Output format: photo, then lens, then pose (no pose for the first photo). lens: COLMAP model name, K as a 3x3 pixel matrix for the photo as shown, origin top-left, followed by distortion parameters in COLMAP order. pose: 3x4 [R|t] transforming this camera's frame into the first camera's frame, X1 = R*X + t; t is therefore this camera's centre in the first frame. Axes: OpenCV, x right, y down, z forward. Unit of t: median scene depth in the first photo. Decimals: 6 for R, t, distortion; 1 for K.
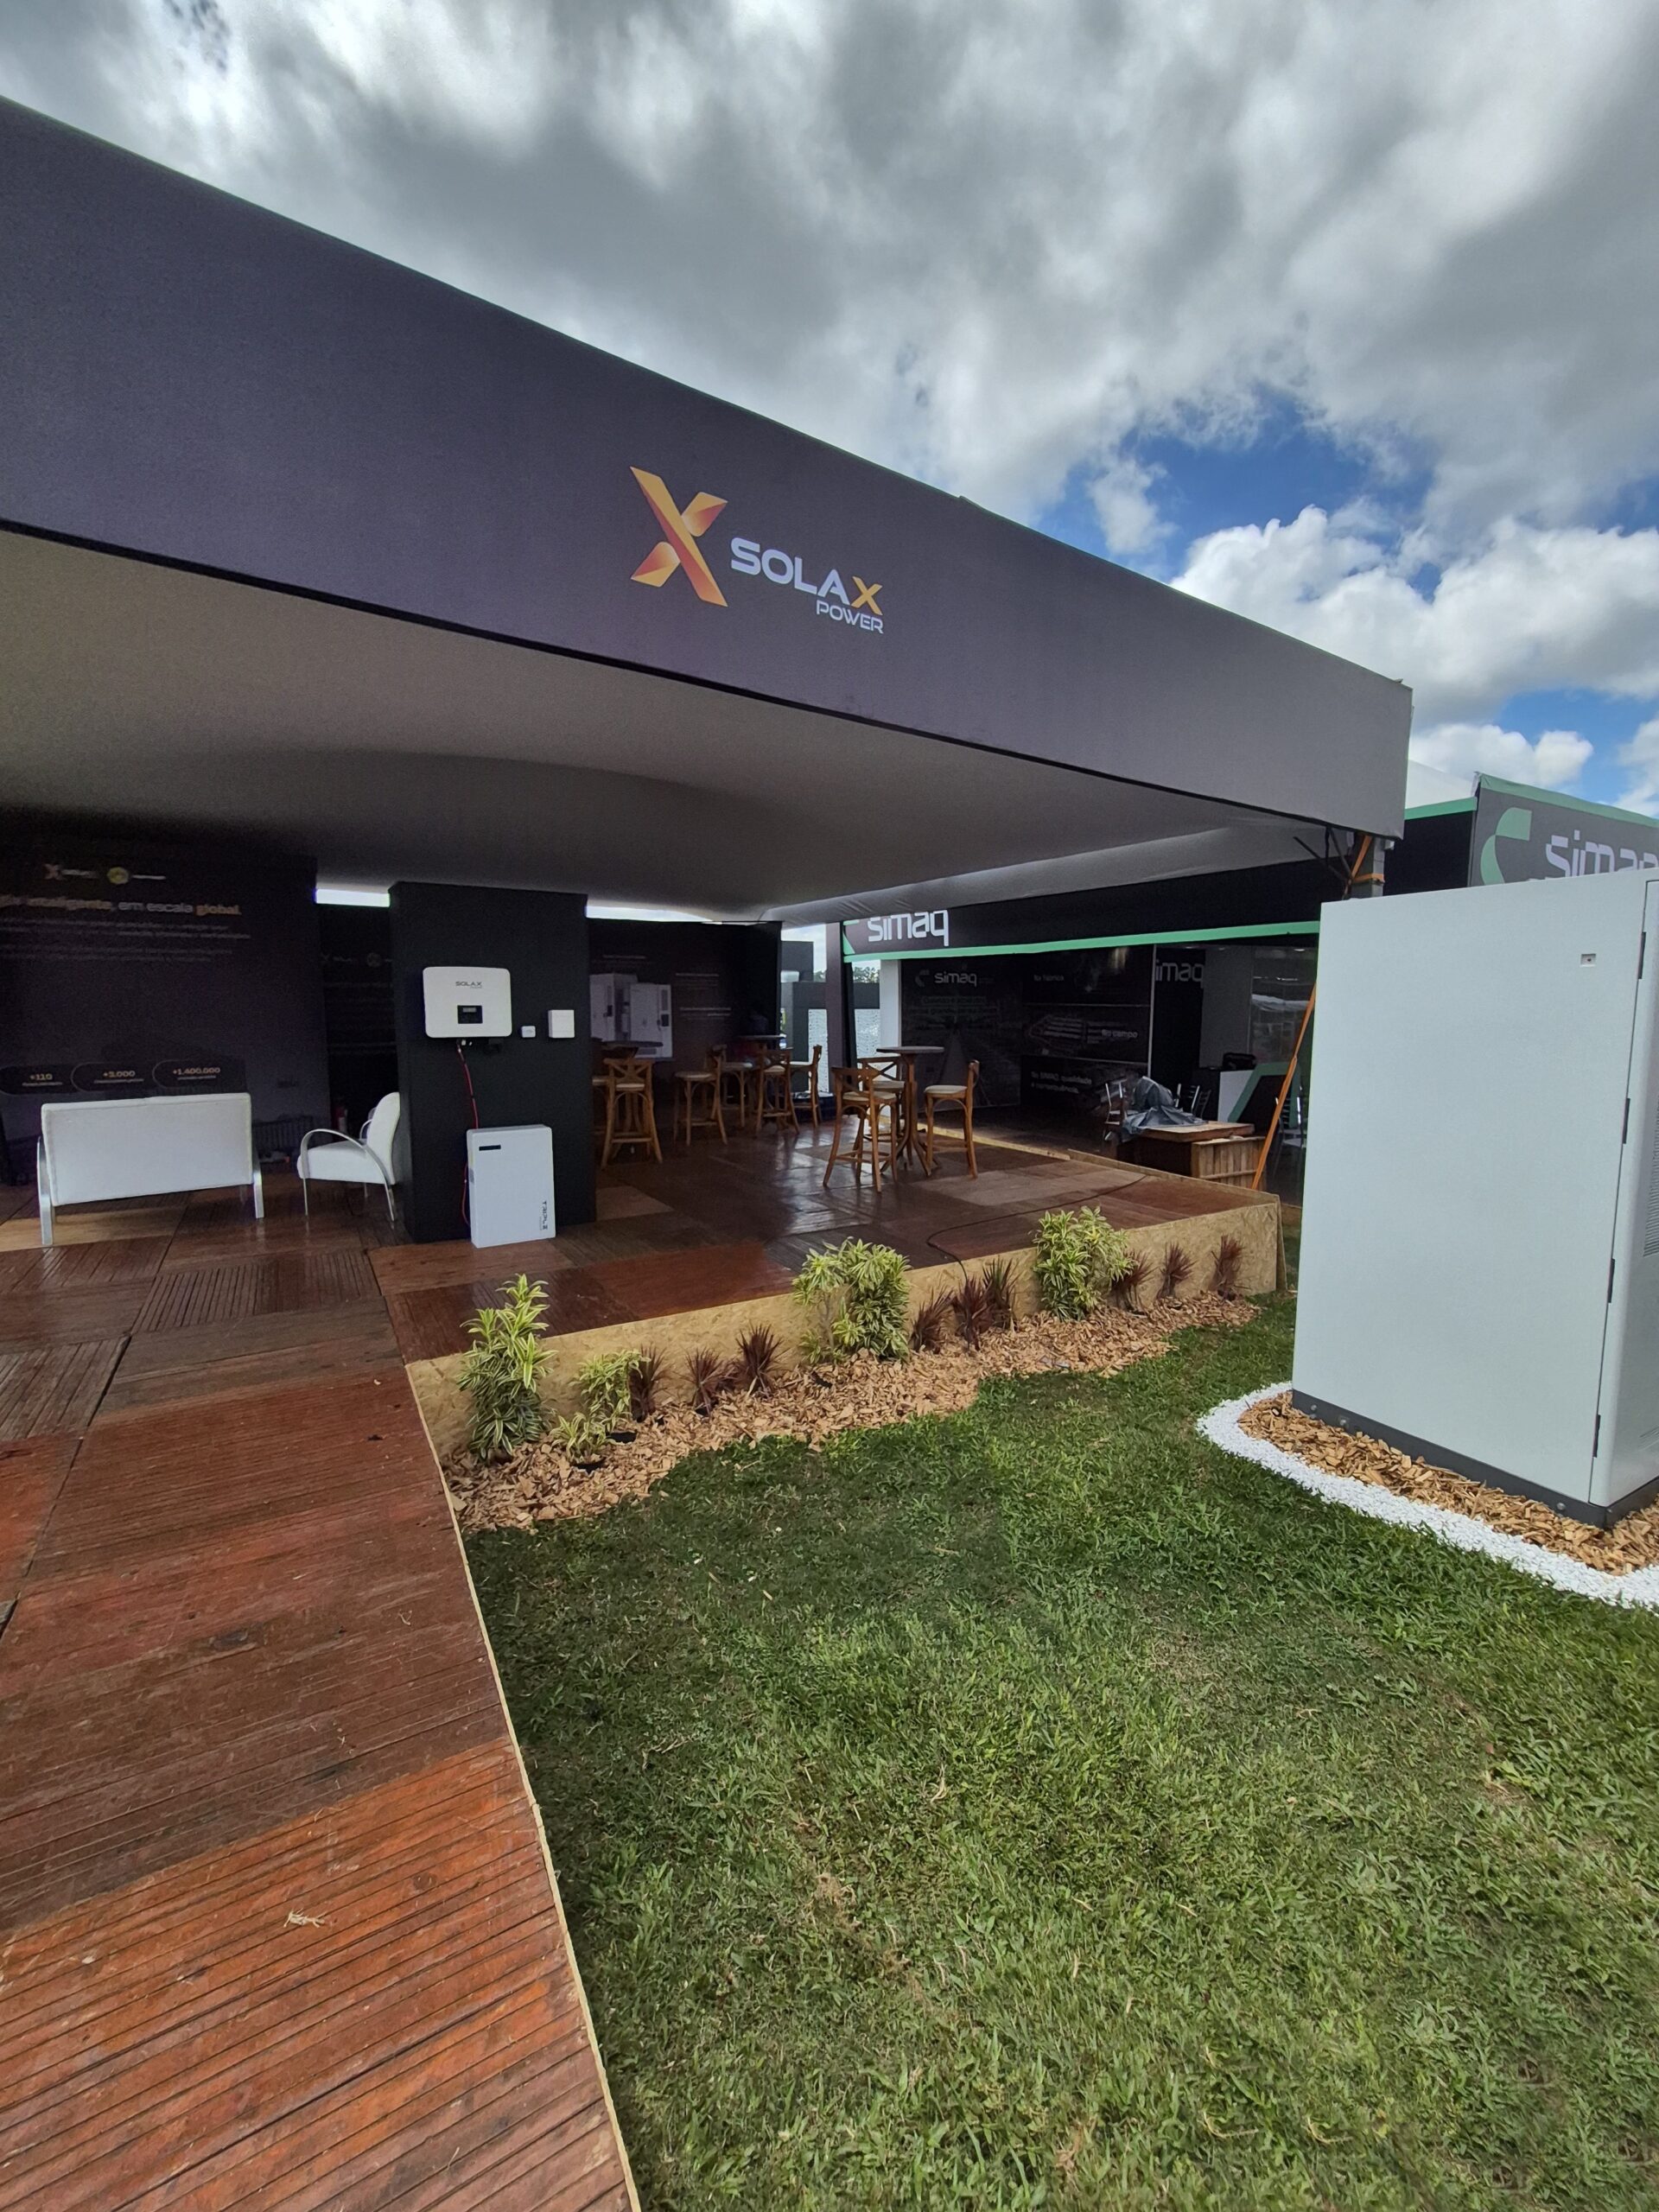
lens RADIAL K [[884.0, 0, 829.8], [0, 884.0, 1100.3], [0, 0, 1]] dist [0.001985, 0.000092]
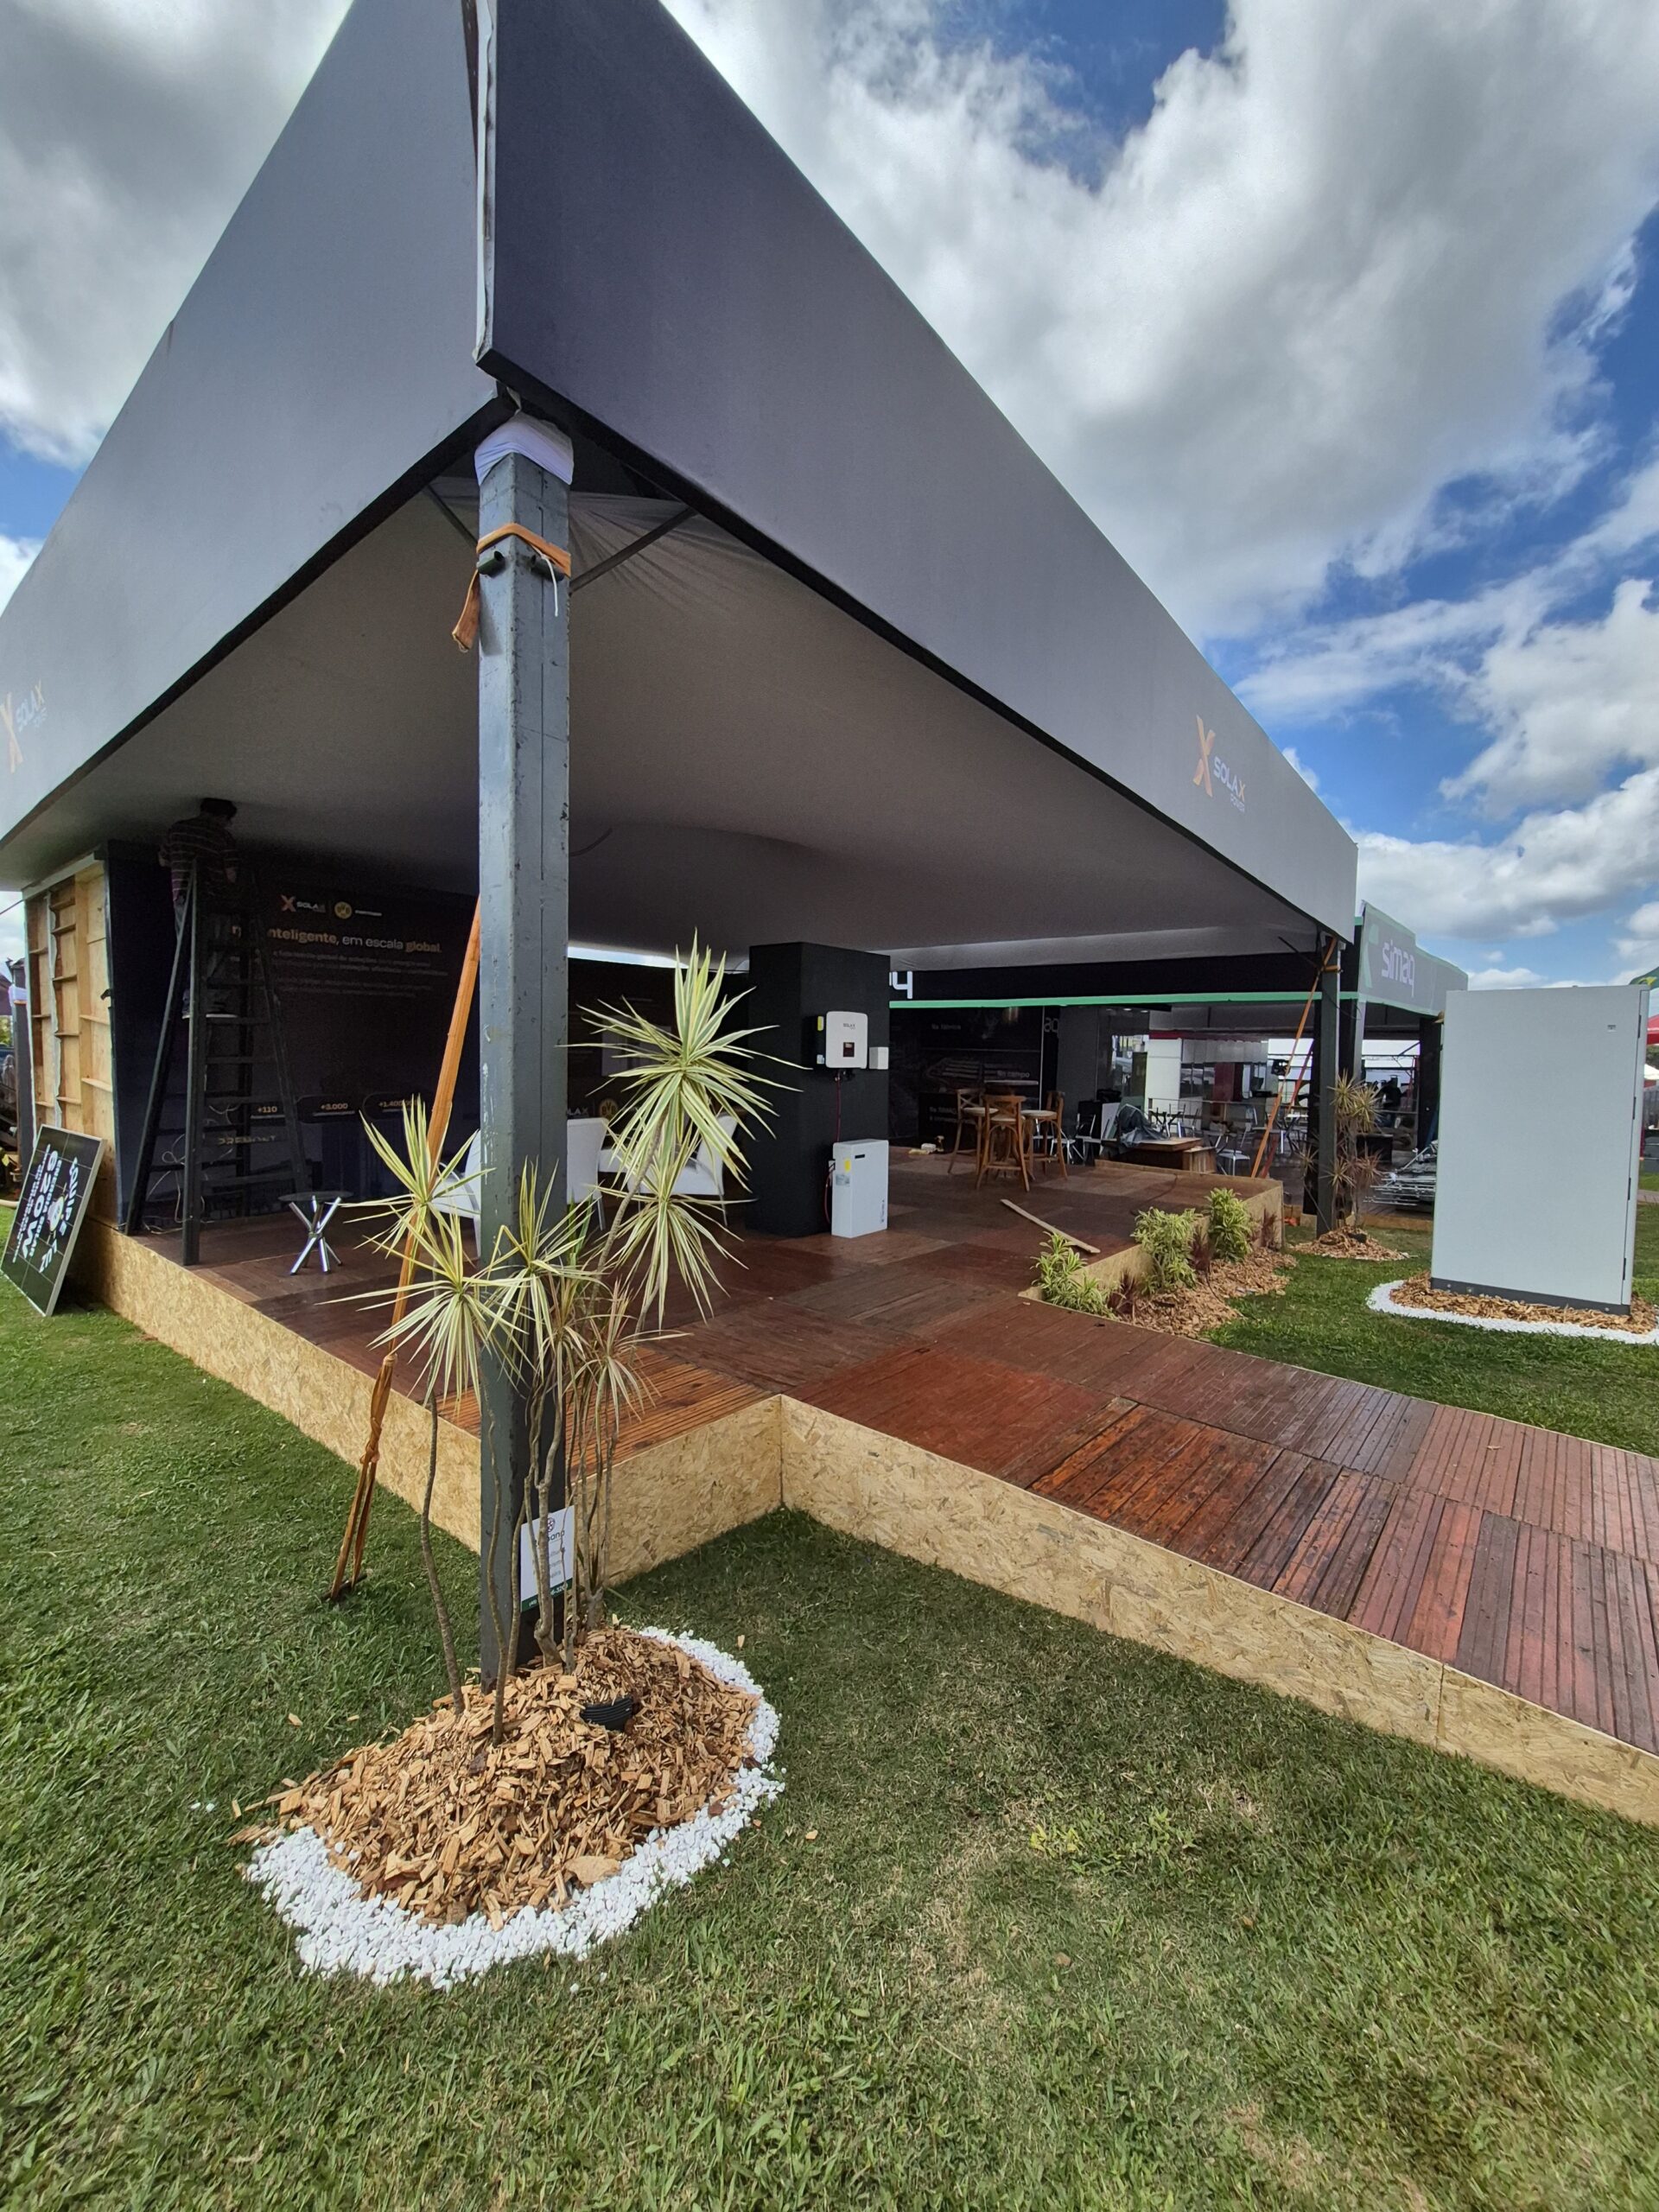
lens RADIAL K [[884.0, 0, 834.3], [0, 884.0, 1102.6], [0, 0, 1]] dist [0.001985, 0.000092]
pose [[0.944777, -0.008140, 0.327613, -0.826703], [0.023879, 0.998744, -0.044048, 0.032215], [-0.326843, 0.049438, 0.943785, -0.173162]]
